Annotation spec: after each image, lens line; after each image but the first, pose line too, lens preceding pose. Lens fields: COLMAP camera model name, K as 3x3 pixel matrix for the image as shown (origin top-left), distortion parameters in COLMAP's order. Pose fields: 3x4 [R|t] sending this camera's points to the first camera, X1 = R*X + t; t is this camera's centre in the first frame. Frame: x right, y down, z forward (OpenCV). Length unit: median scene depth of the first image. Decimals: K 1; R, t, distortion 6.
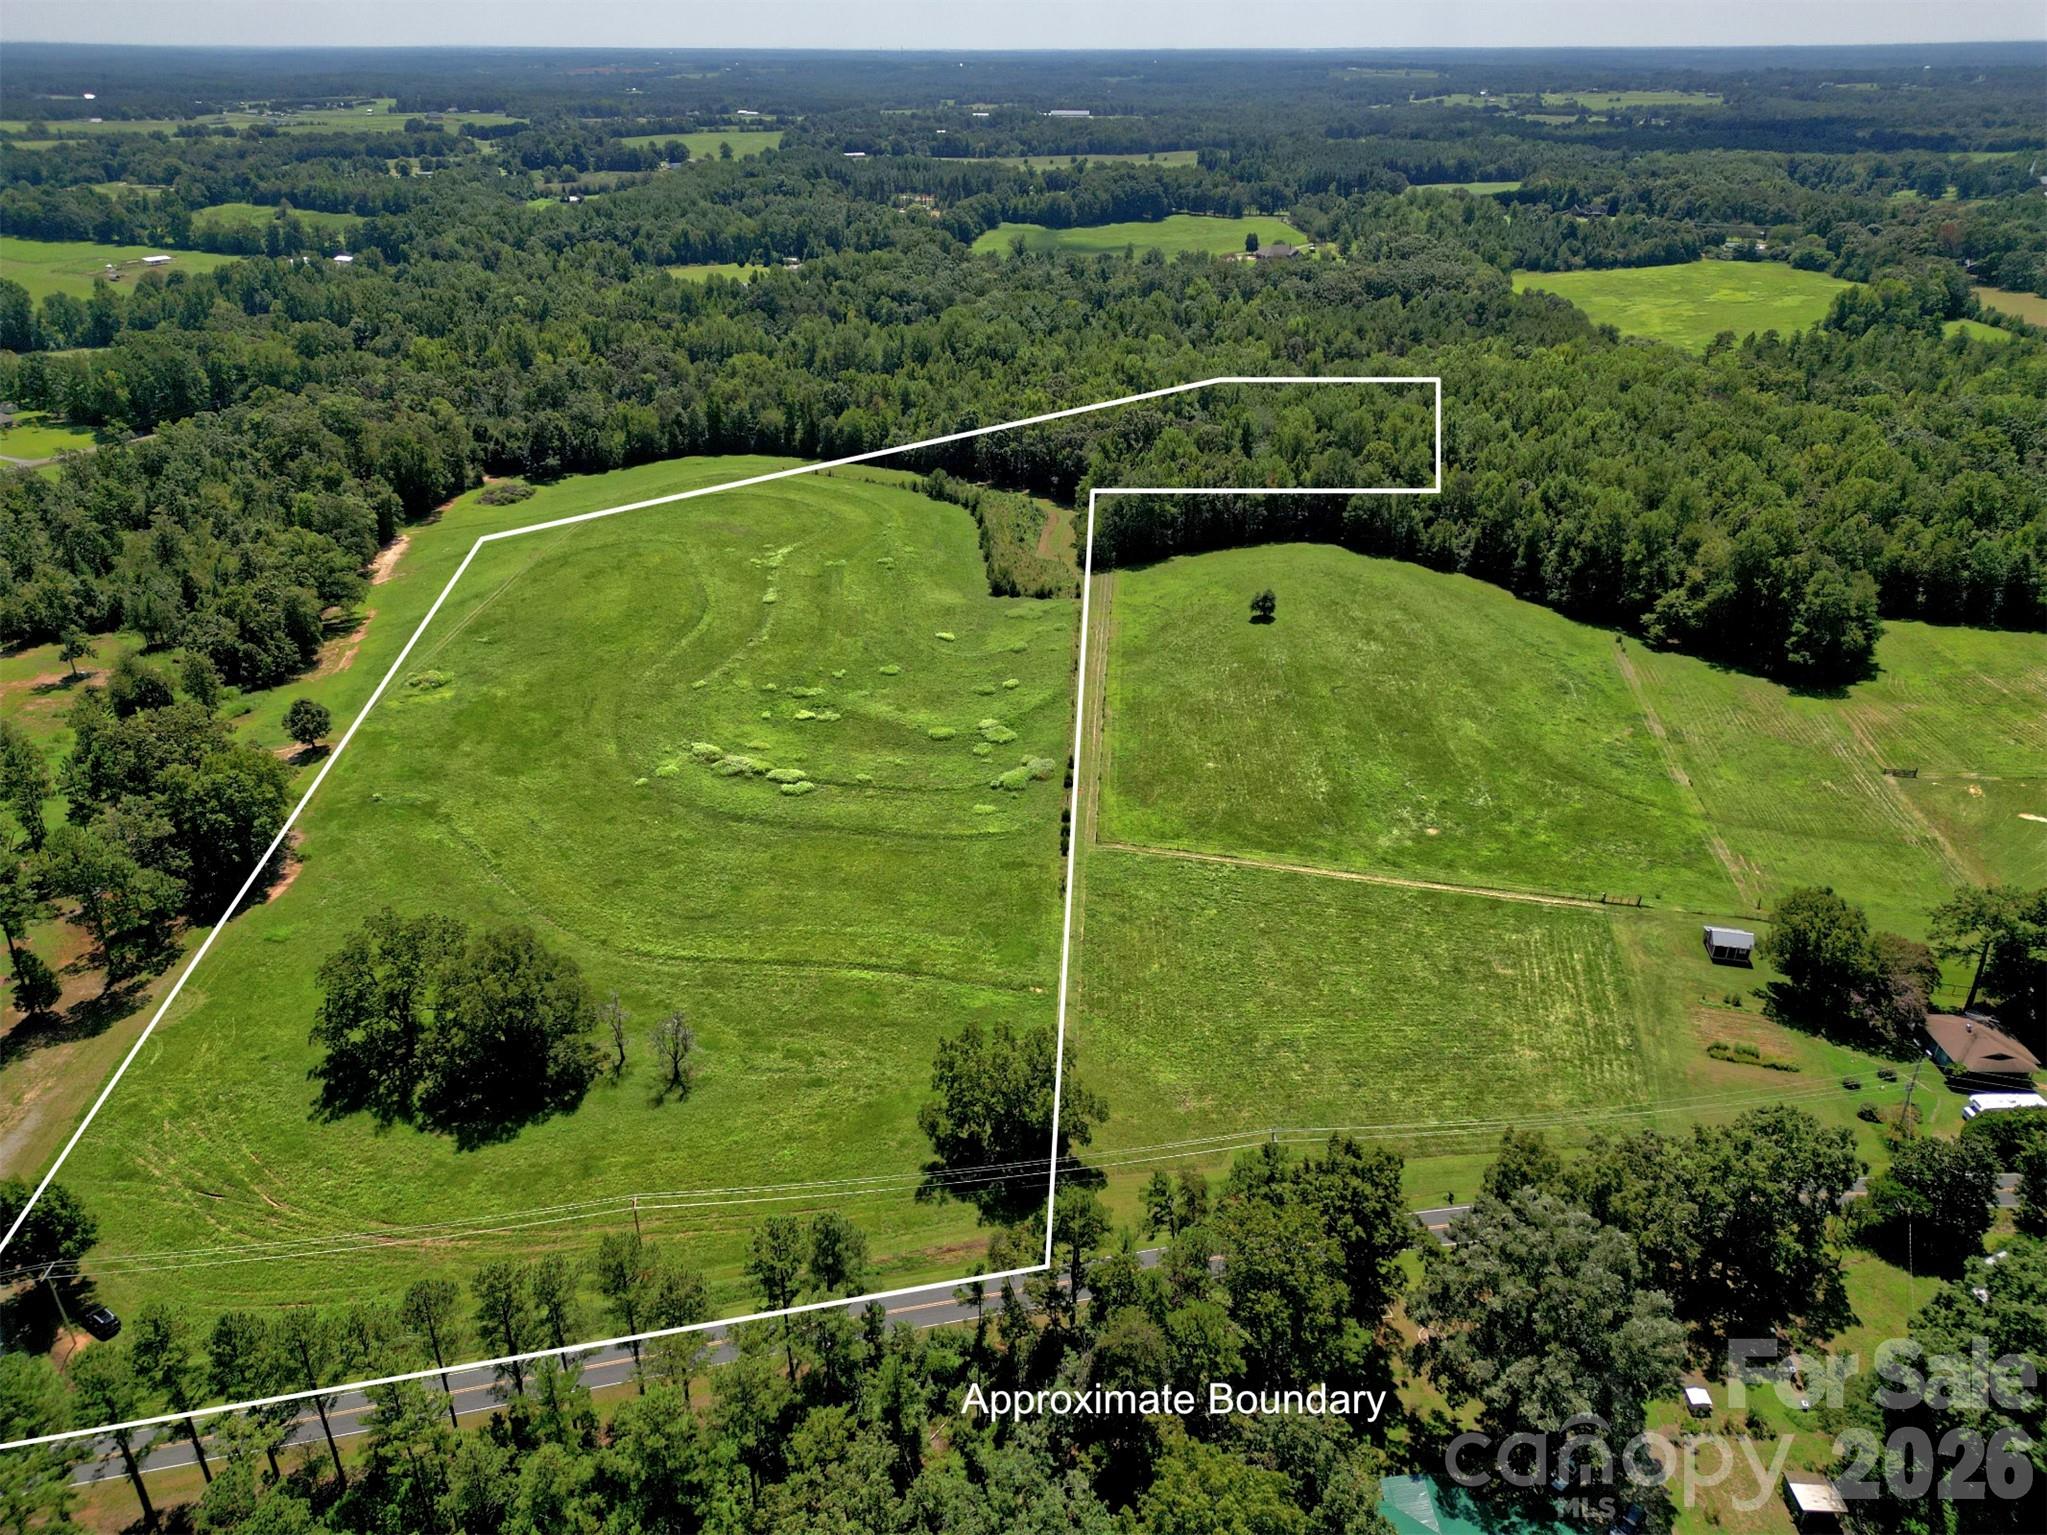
lens RADIAL K [[1411.6, 0, 1023.5], [0, 1411.6, 767.5], [0, 0, 1]] dist [0.073711, -0.070935]
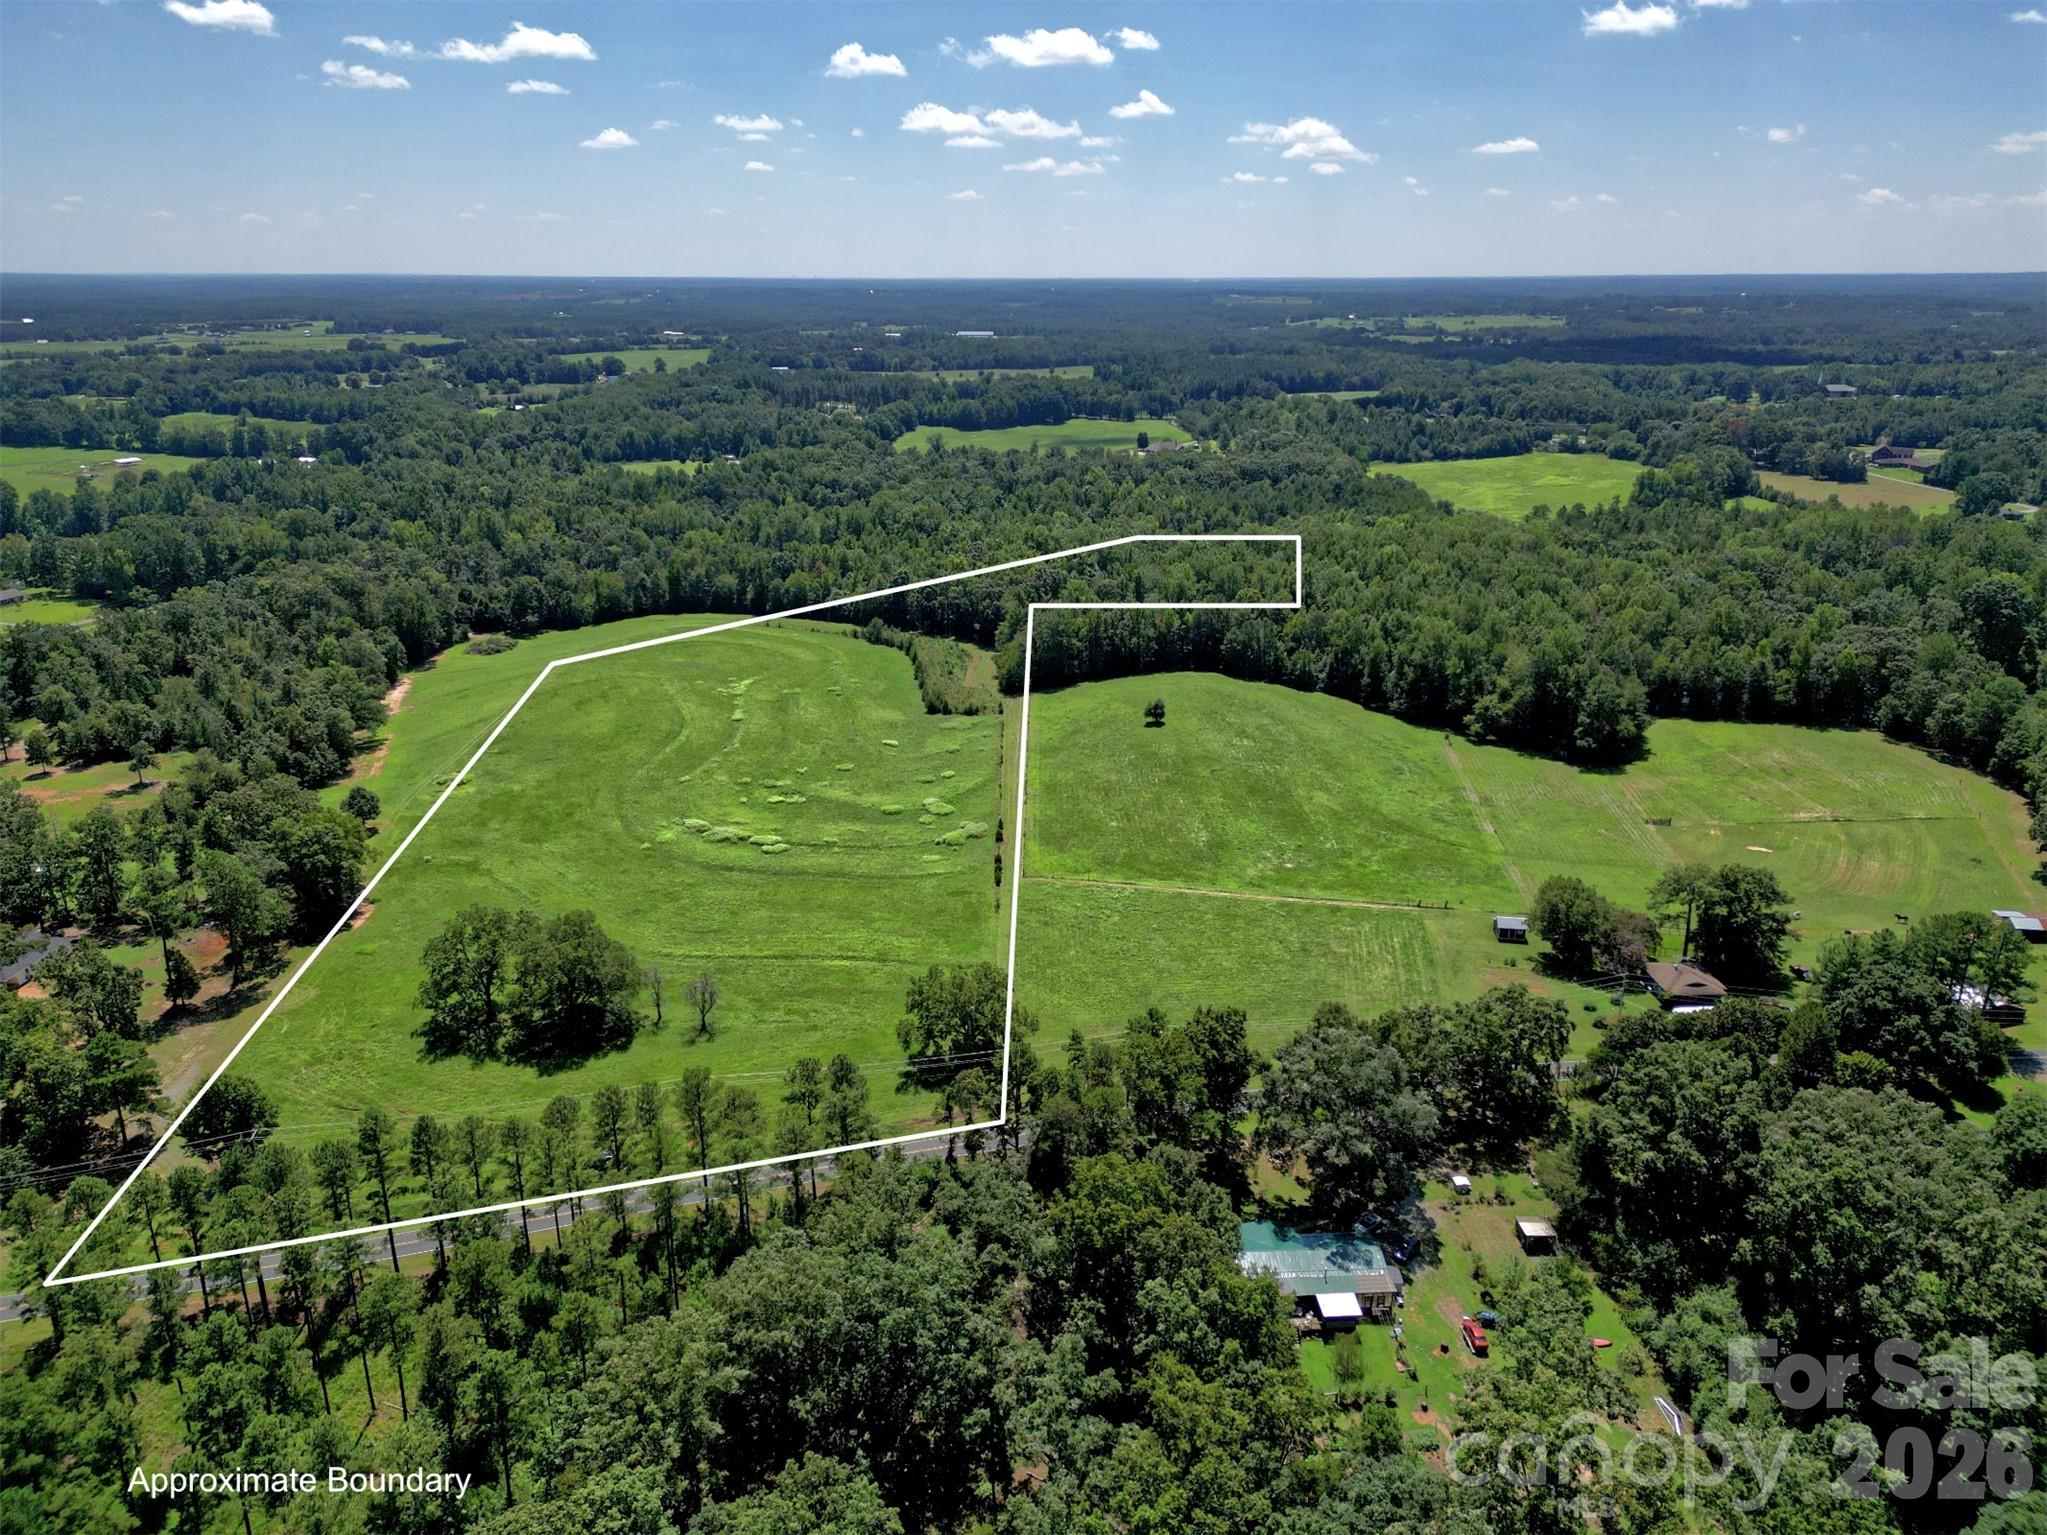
lens RADIAL K [[1411.6, 0, 1023.5], [0, 1411.6, 767.5], [0, 0, 1]] dist [0.073711, -0.070935]
pose [[0.998045, -0.019836, 0.059262, -0.011831], [0.027572, 0.990769, -0.132730, 0.074064], [-0.056082, 0.134104, 0.989379, -0.146341]]
